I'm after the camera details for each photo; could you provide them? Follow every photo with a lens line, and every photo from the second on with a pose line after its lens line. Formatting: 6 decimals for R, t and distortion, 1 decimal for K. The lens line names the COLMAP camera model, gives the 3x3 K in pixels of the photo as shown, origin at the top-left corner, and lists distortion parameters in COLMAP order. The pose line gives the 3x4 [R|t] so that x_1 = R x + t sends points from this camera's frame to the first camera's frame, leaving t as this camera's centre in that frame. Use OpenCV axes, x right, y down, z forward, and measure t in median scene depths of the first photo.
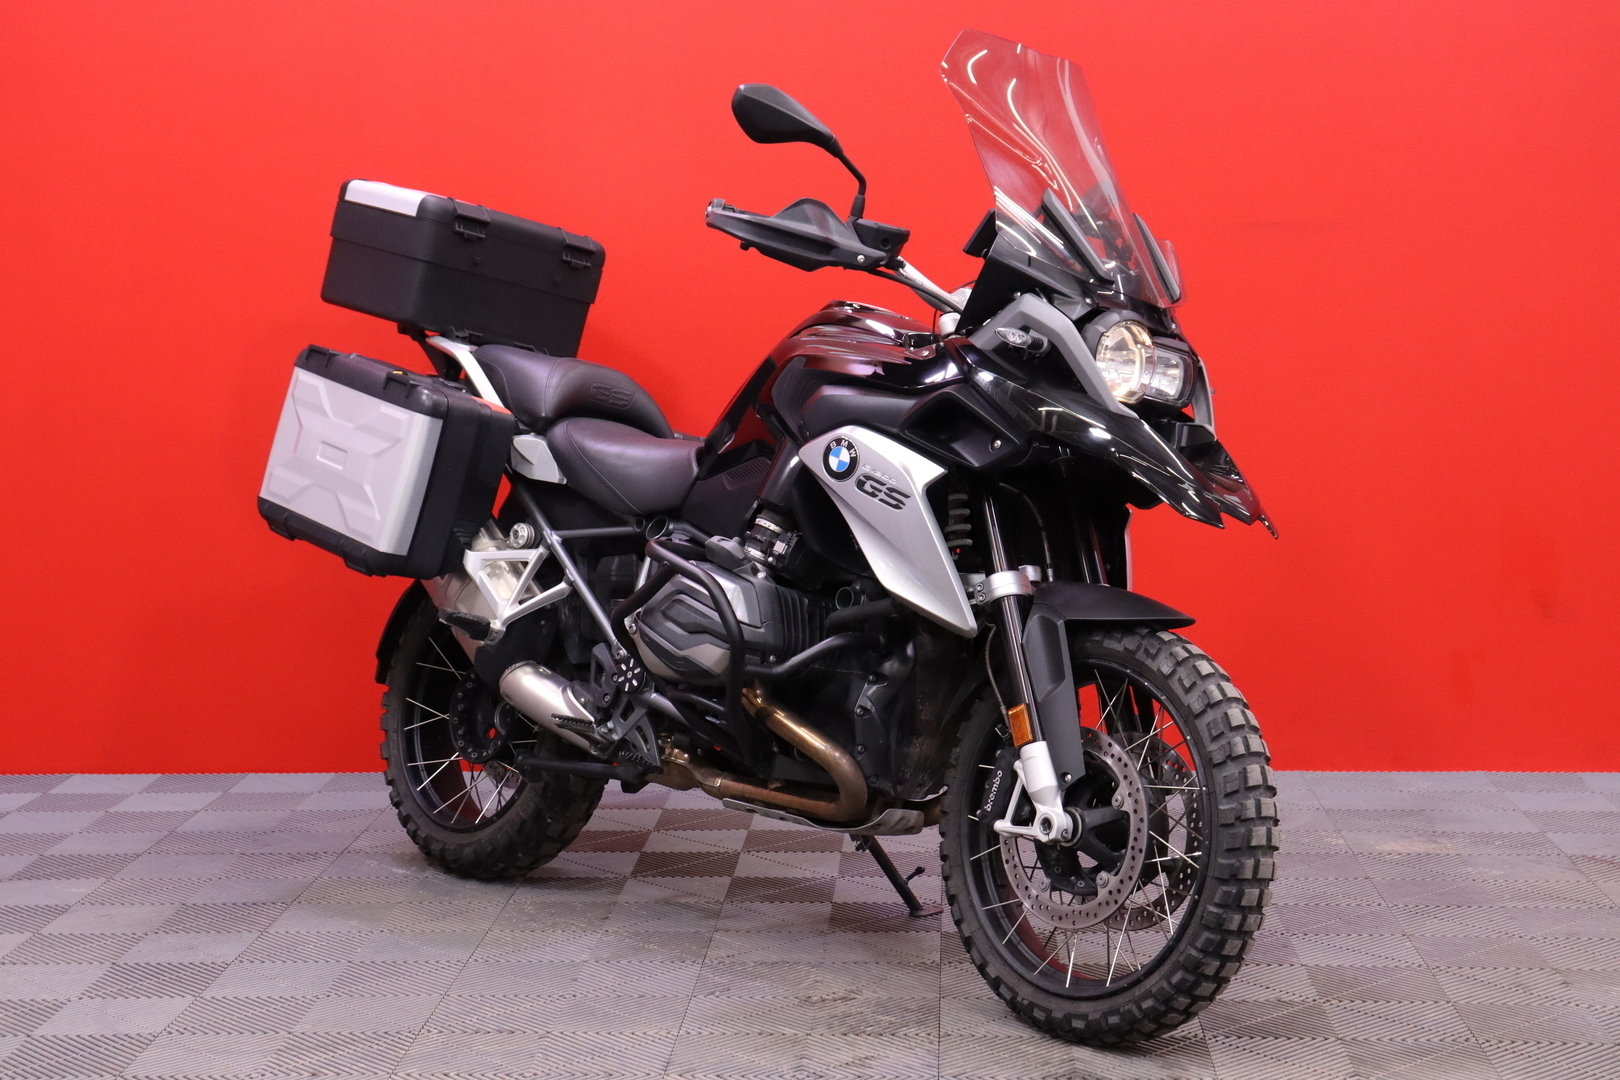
lens RADIAL K [[2662.3, 0, 810.0], [0, 2662.3, 540.0], [0, 0, 1]] dist [0.148103, 0.093231]
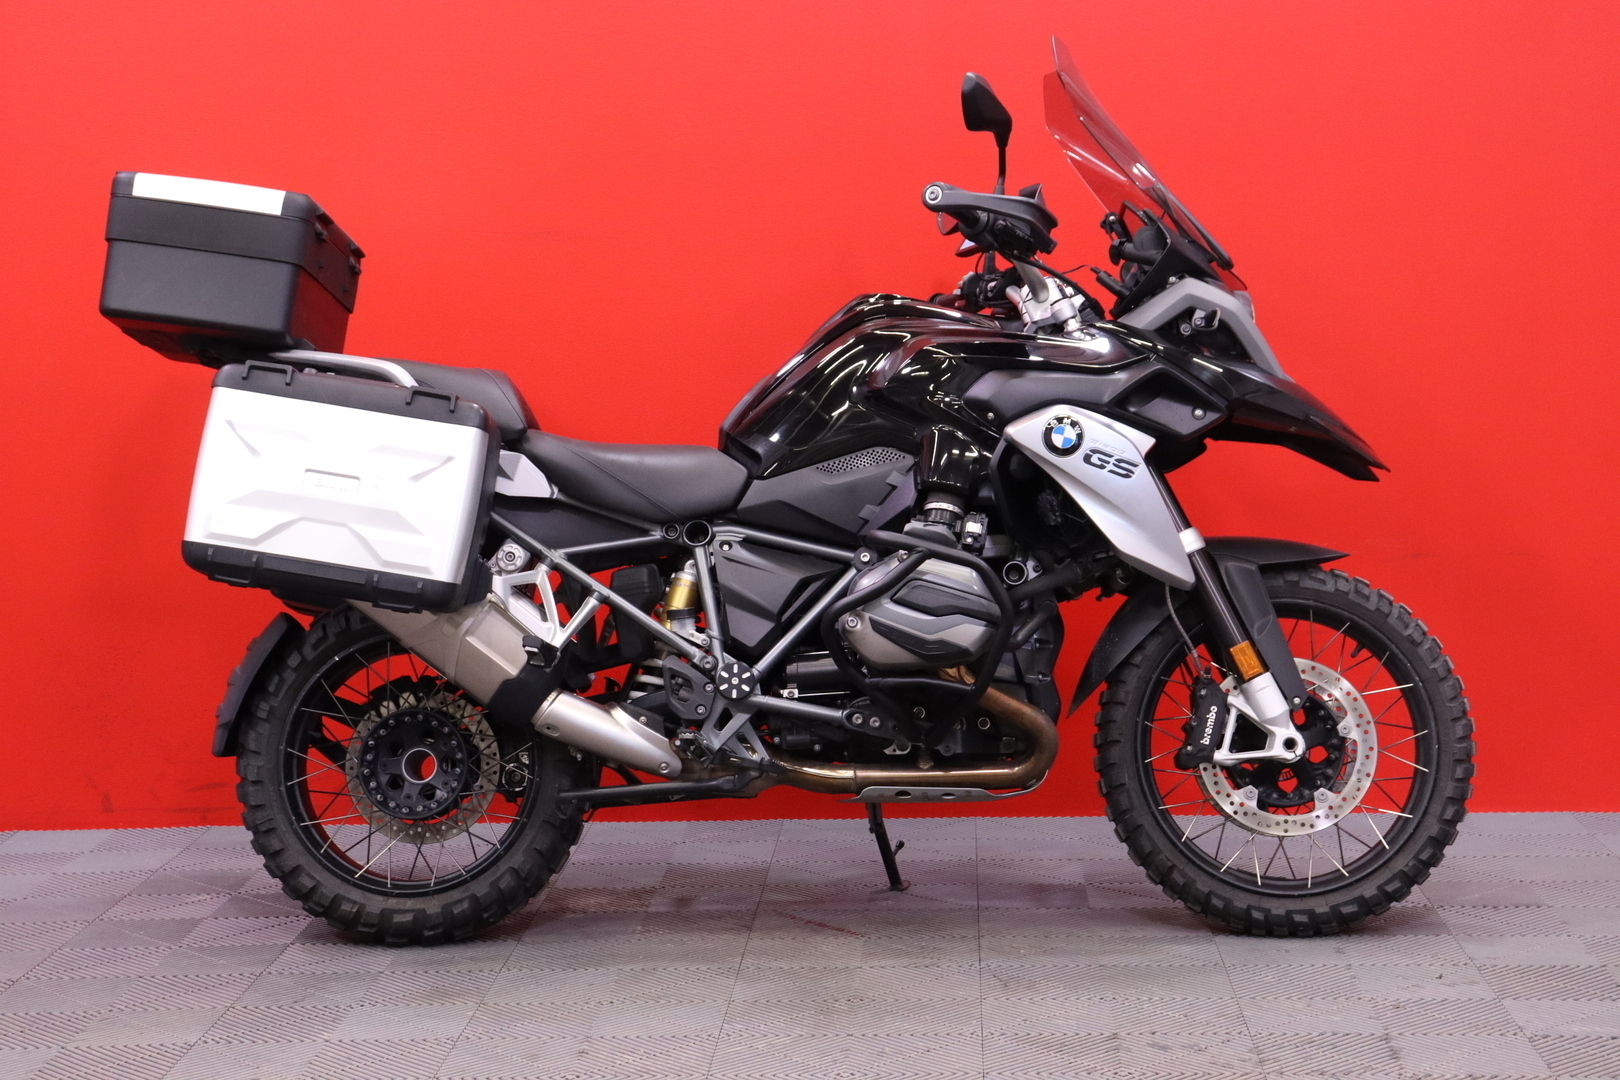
lens RADIAL K [[2843.7, 0, 810.0], [0, 2843.7, 540.0], [0, 0, 1]] dist [0.184754, 0.005769]
pose [[0.721087, -0.079905, 0.688221, -0.846263], [0.092364, 0.995548, 0.018812, -0.019904], [-0.686660, 0.050001, 0.725257, 0.246904]]
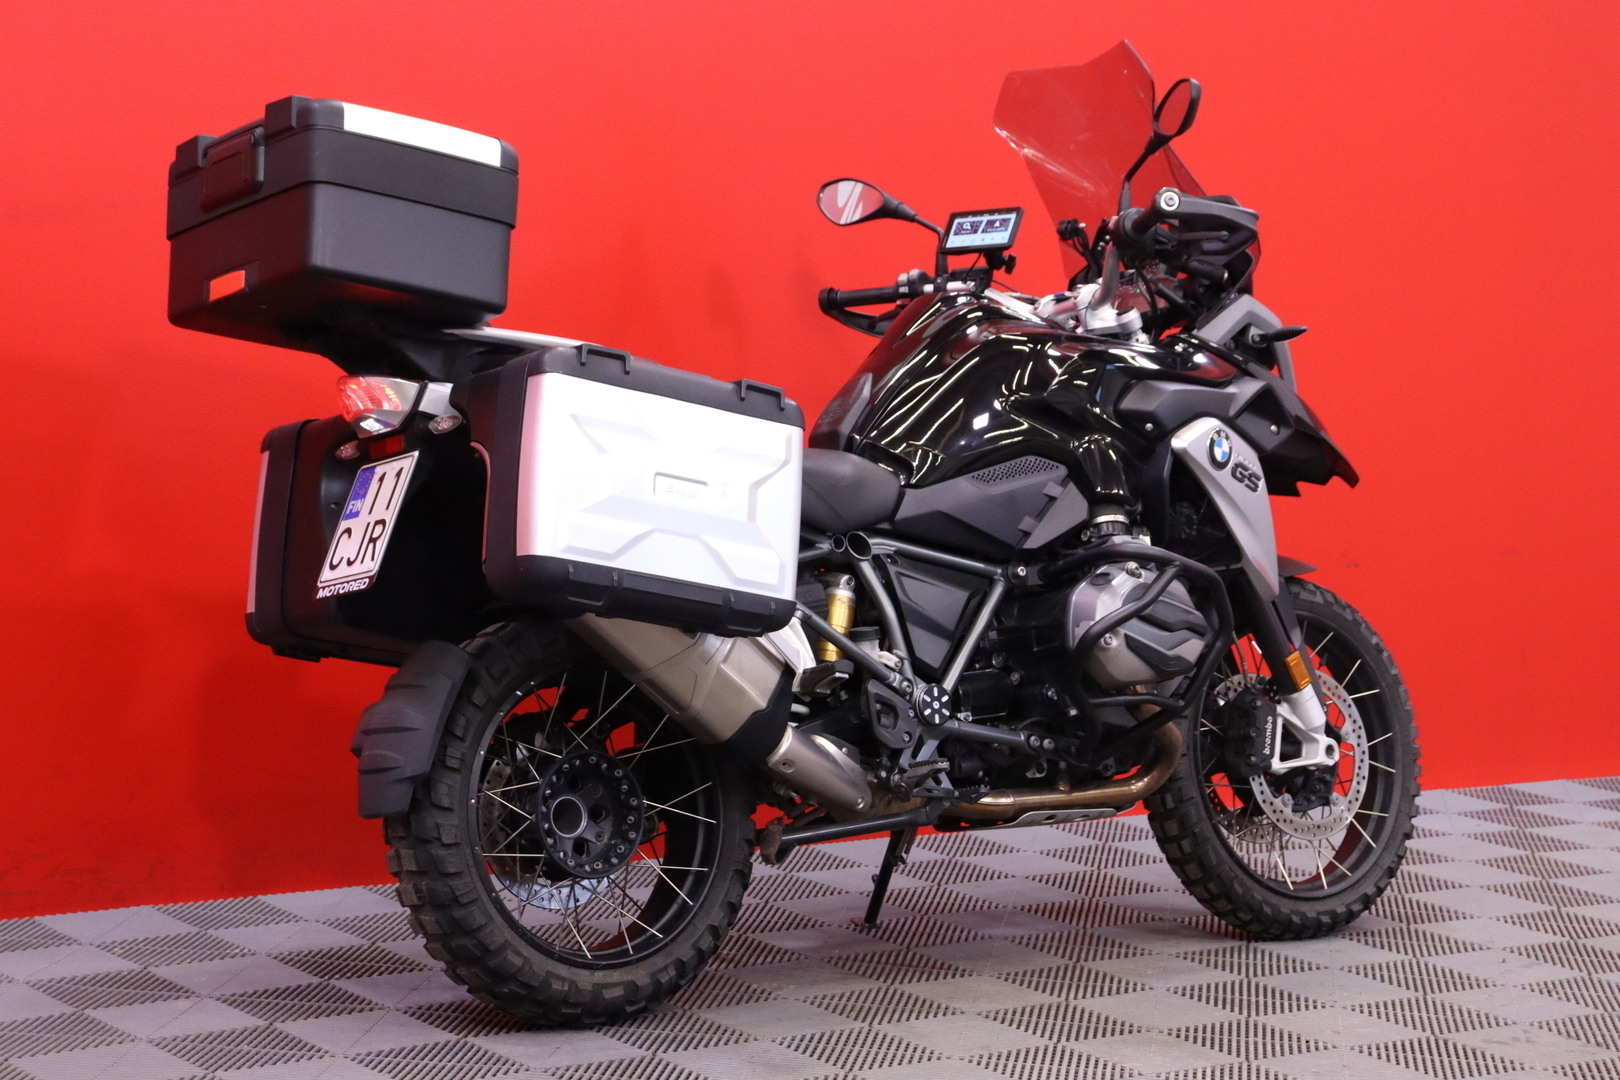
lens RADIAL K [[3350.5, 0, 810.0], [0, 3350.5, 540.0], [0, 0, 1]] dist [0.378086, 0.082064]
pose [[0.101103, -0.078102, 0.991806, -1.336882], [0.057495, 0.995706, 0.072548, -0.101140], [-0.993213, 0.049689, 0.105159, 1.021907]]
